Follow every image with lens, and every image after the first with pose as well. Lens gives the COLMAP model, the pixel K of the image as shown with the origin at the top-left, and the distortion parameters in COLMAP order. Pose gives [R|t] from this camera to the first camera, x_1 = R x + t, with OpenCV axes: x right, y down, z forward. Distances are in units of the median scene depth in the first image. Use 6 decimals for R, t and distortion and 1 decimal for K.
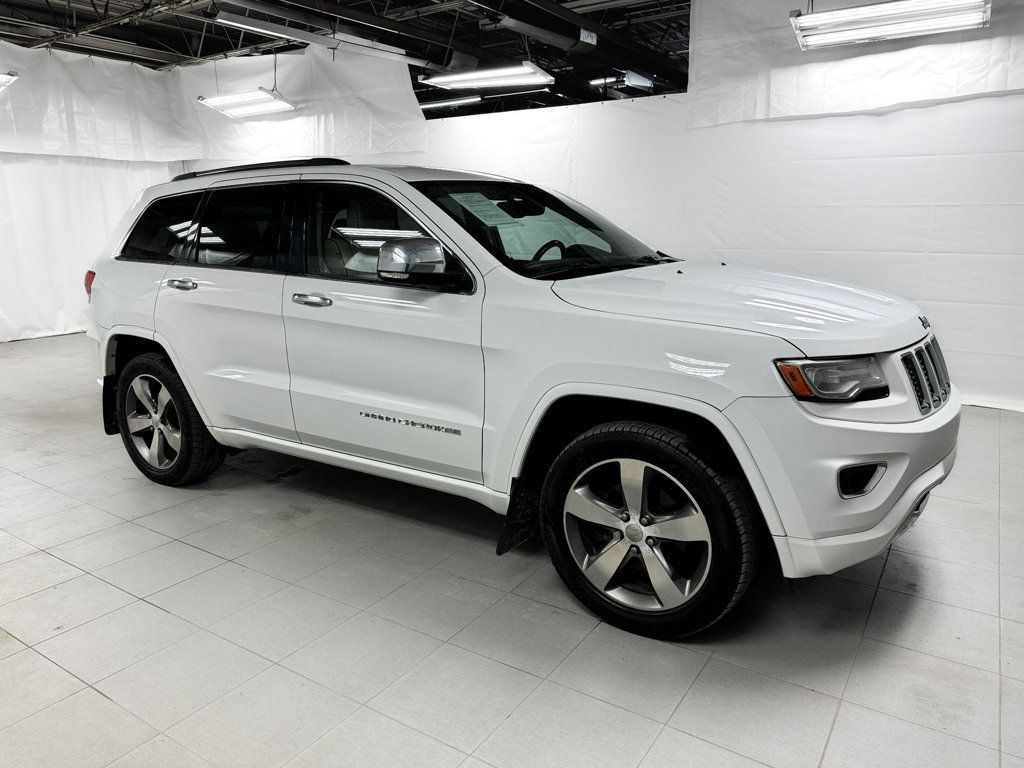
lens RADIAL K [[726.2, 0, 509.2], [0, 726.2, 380.8], [0, 0, 1]] dist [0.010314, -0.008956]
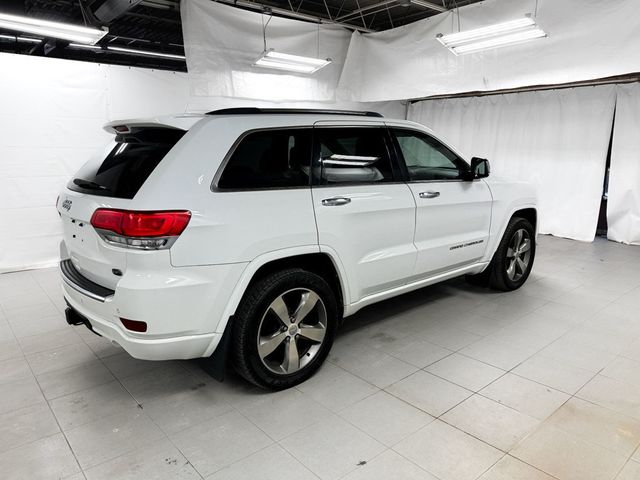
lens RADIAL K [[453.9, 0, 322.2], [0, 453.9, 242.0], [0, 0, 1]] dist [0.010314, -0.008956]
pose [[0.267138, -0.186864, 0.945367, -1.134607], [0.205591, 0.969485, 0.133536, -0.162448], [-0.941472, 0.158686, 0.297403, 0.748811]]
